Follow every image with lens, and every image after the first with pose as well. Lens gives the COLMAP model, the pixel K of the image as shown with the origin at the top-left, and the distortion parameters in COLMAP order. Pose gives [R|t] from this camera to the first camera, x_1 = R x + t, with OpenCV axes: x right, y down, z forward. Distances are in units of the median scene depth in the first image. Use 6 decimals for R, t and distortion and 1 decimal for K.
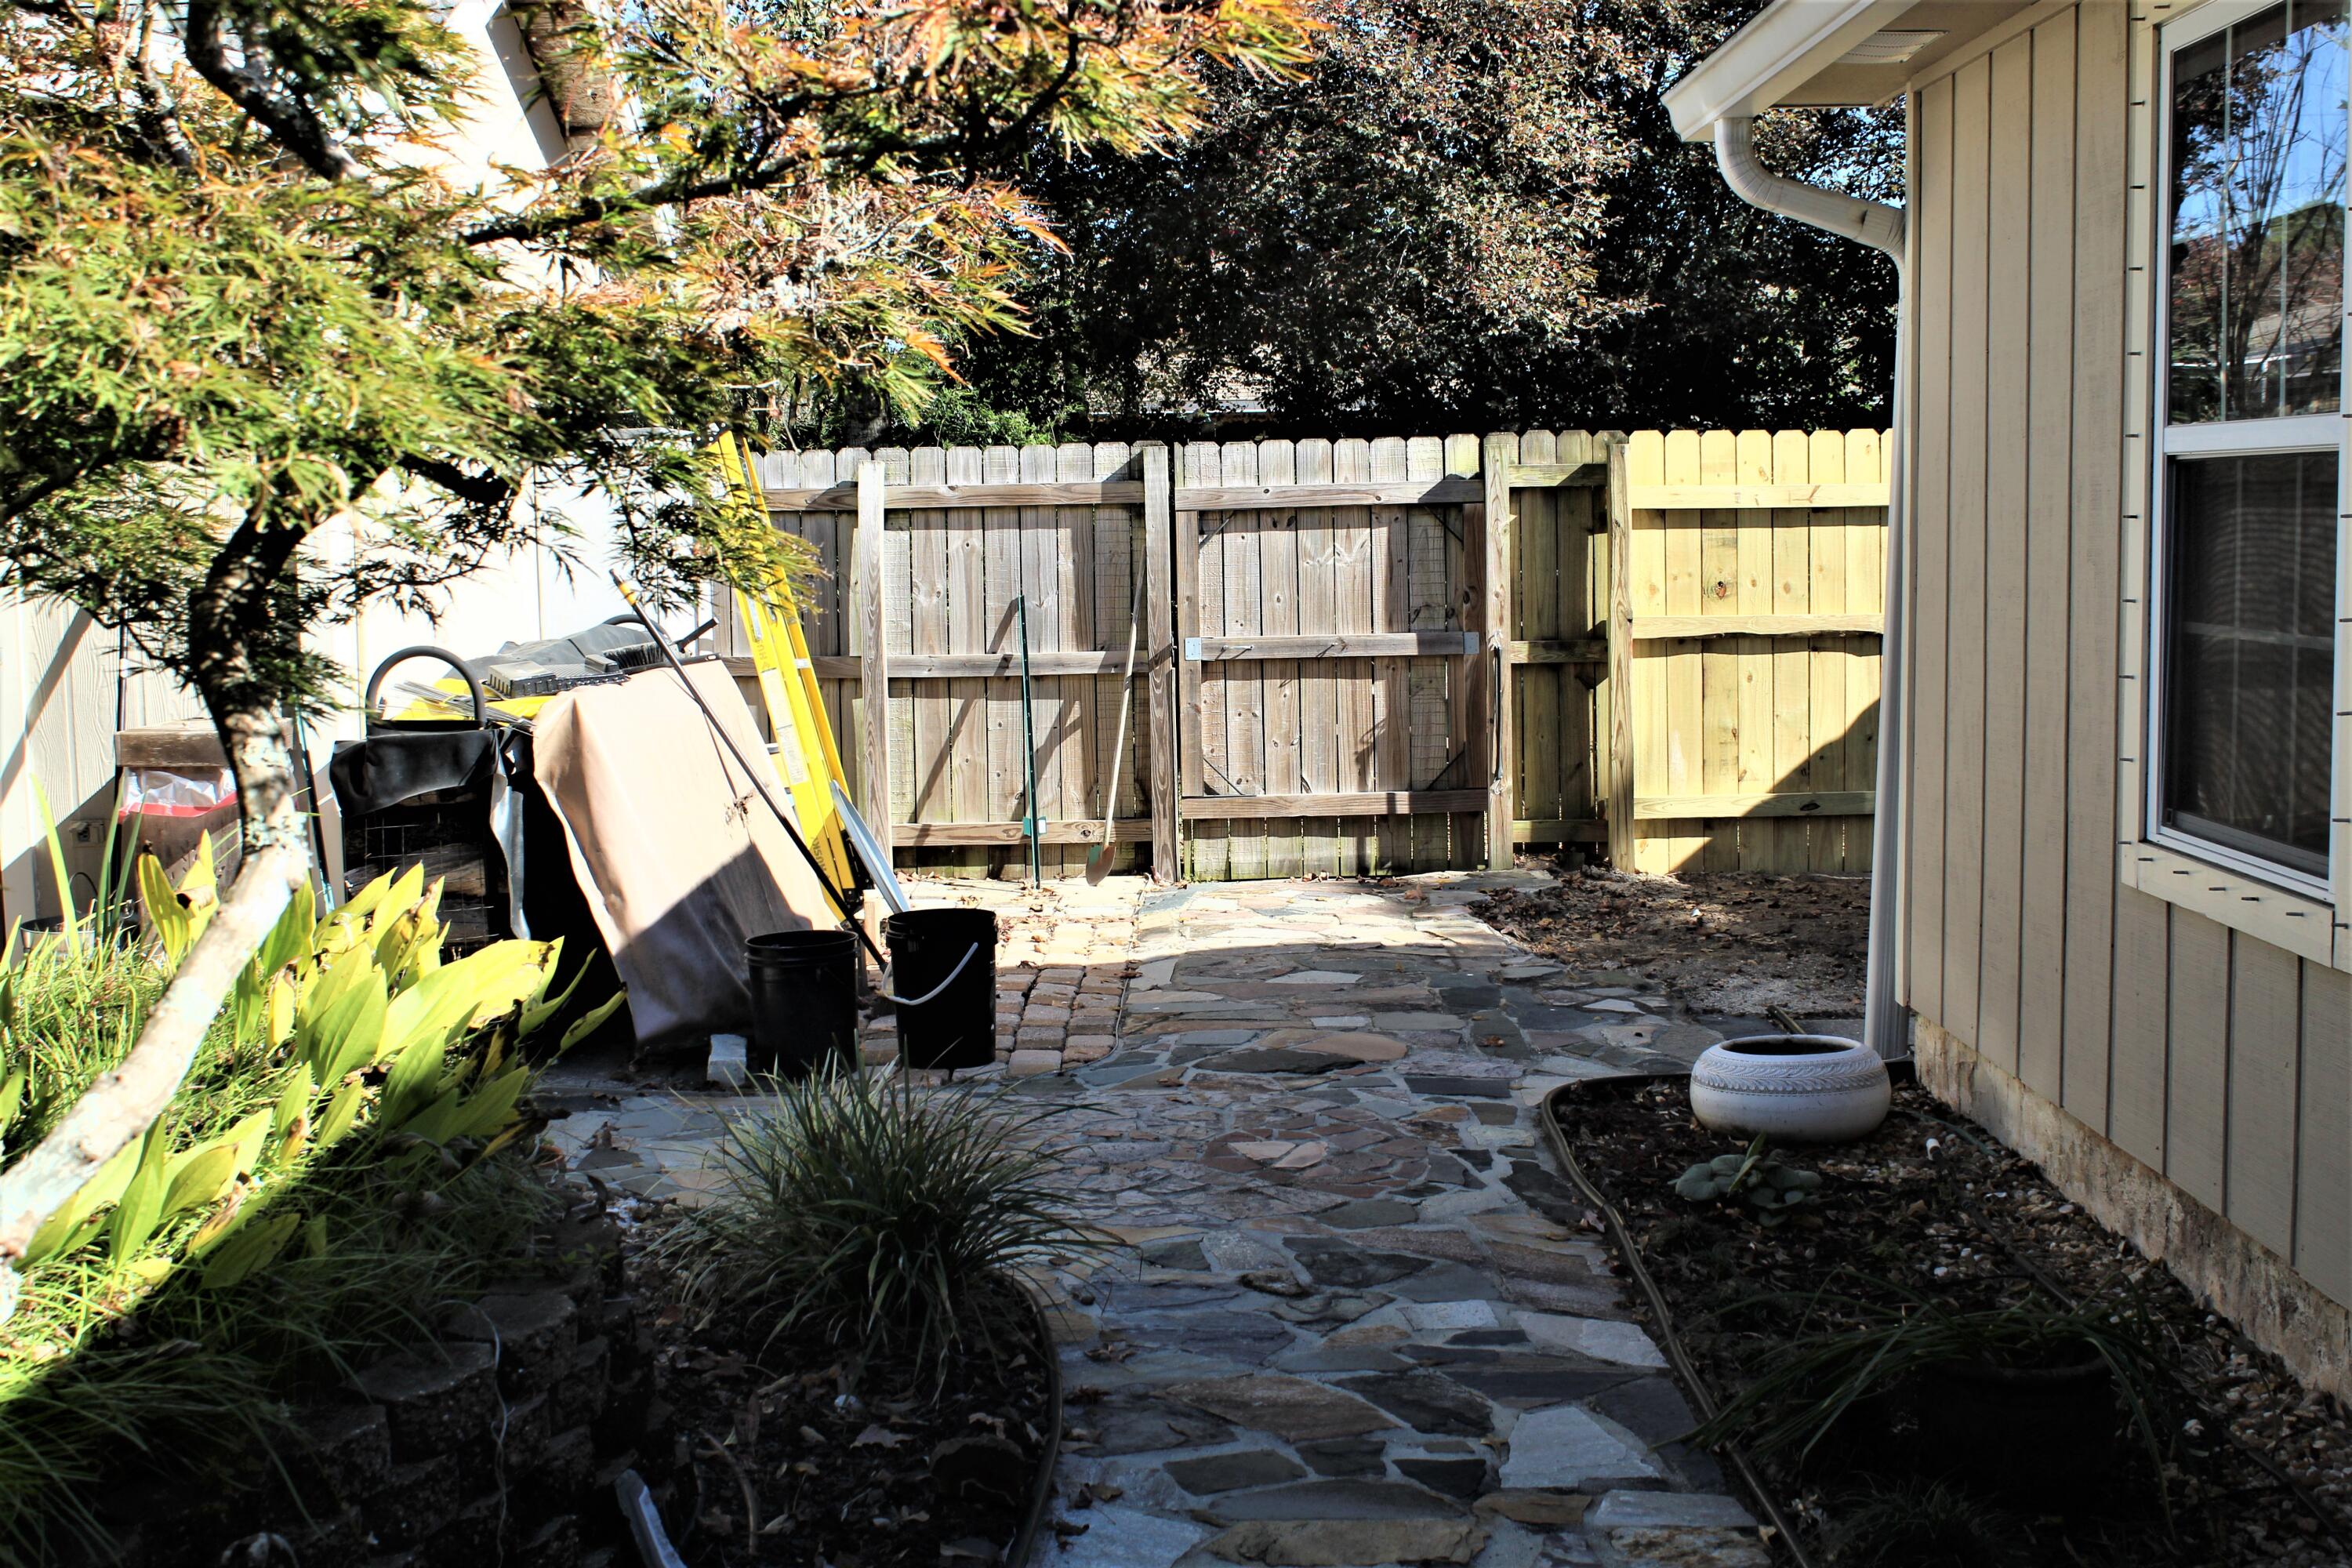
lens RADIAL K [[2764.5, 0, 1176.0], [0, 2764.5, 784.0], [0, 0, 1]] dist [-0.086547, 0.079089]
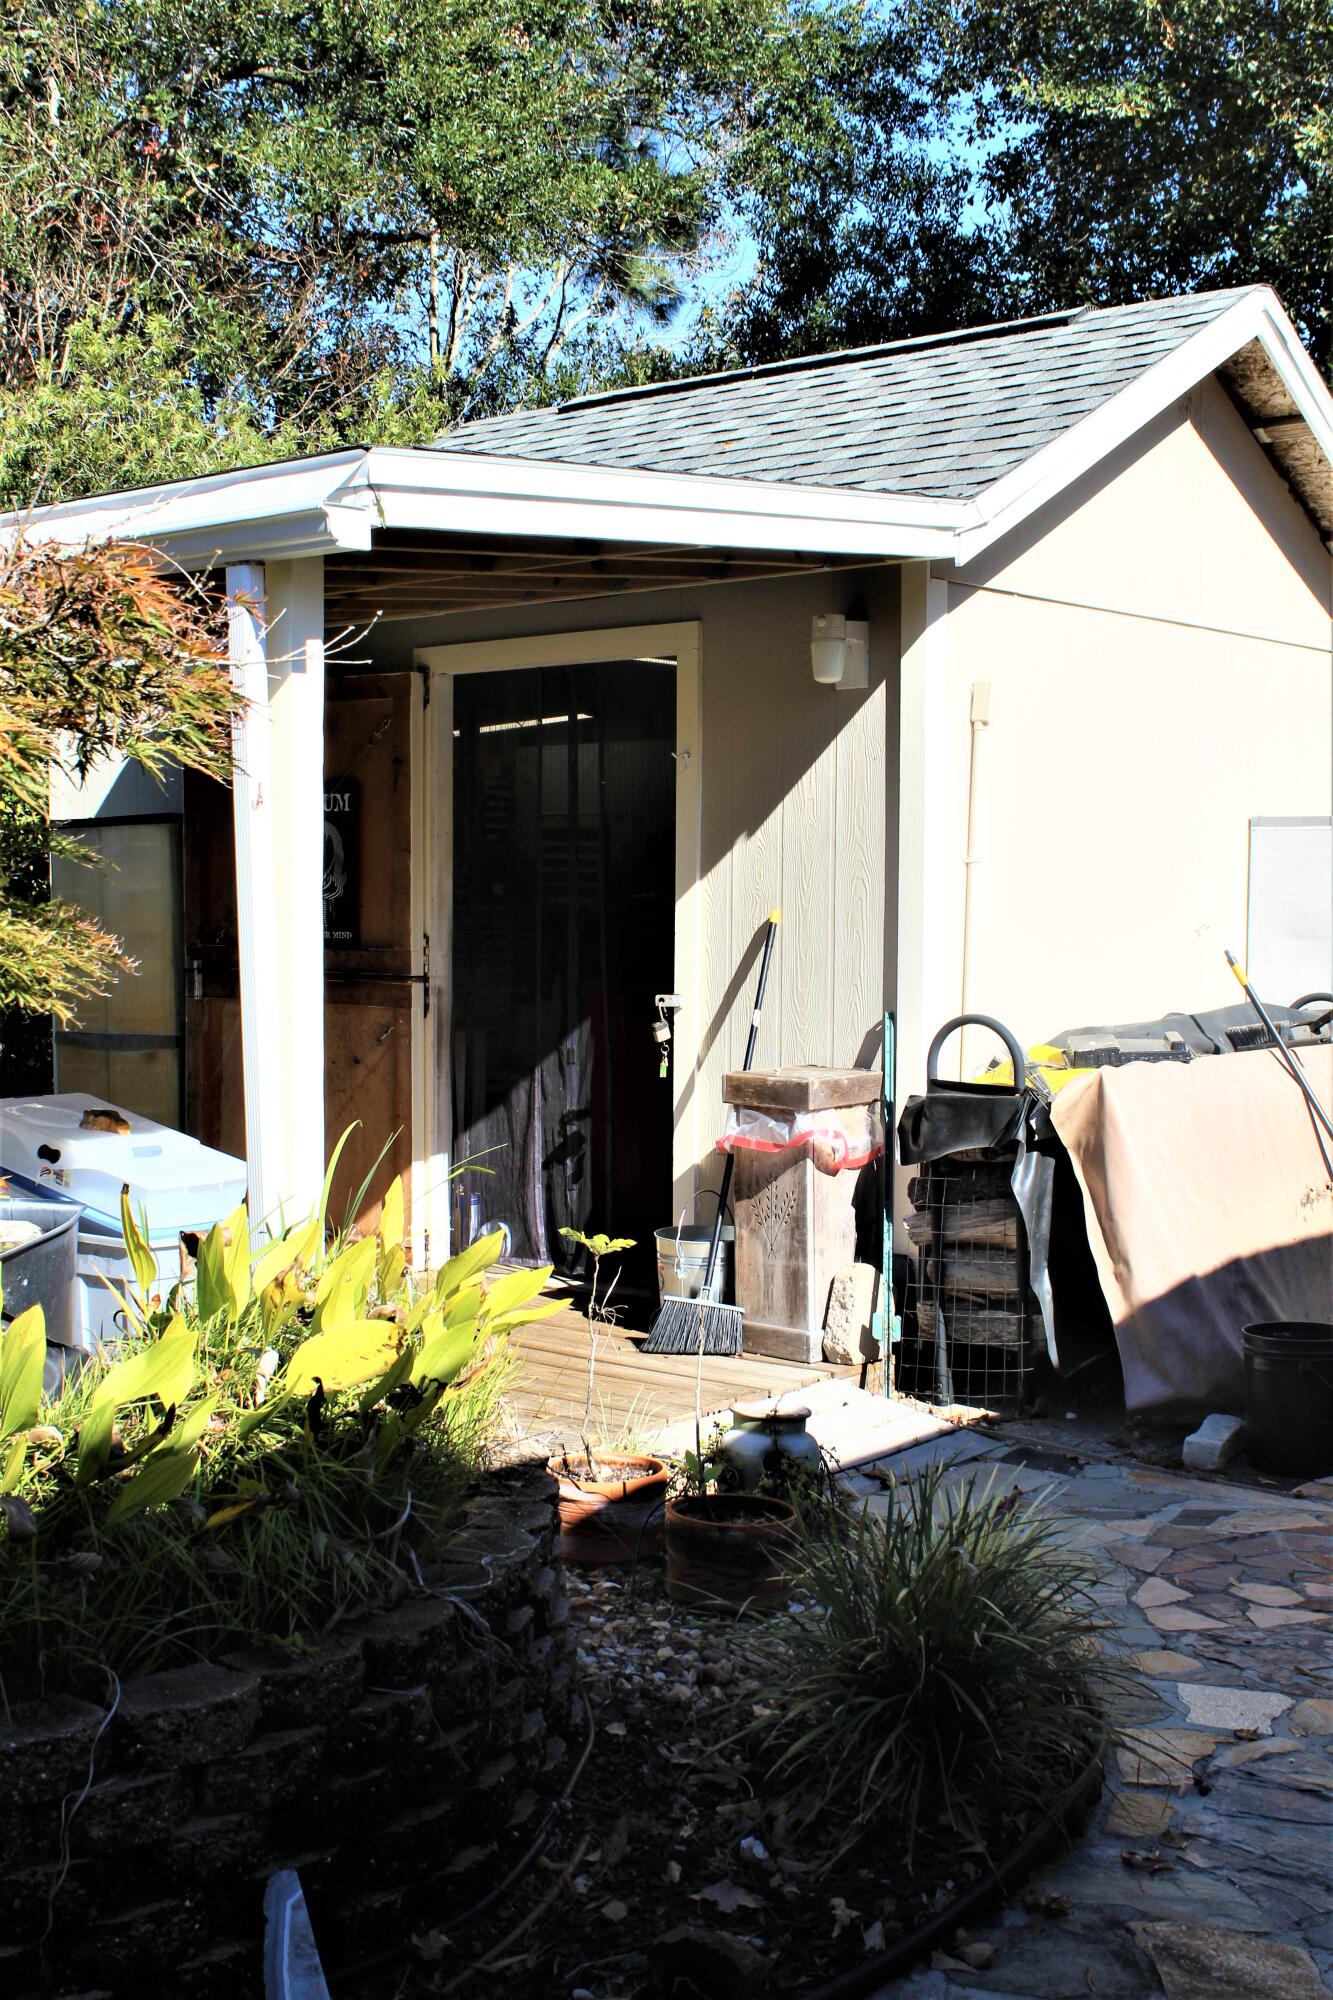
lens RADIAL K [[2350.8, 0, 666.5], [0, 2350.8, 1000.0], [0, 0, 1]] dist [-0.086547, 0.079089]
pose [[0.774610, 0.052015, -0.630296, 0.213959], [-0.079338, 0.996731, -0.015249, -0.032092], [0.627443, 0.061818, 0.776205, 0.206980]]
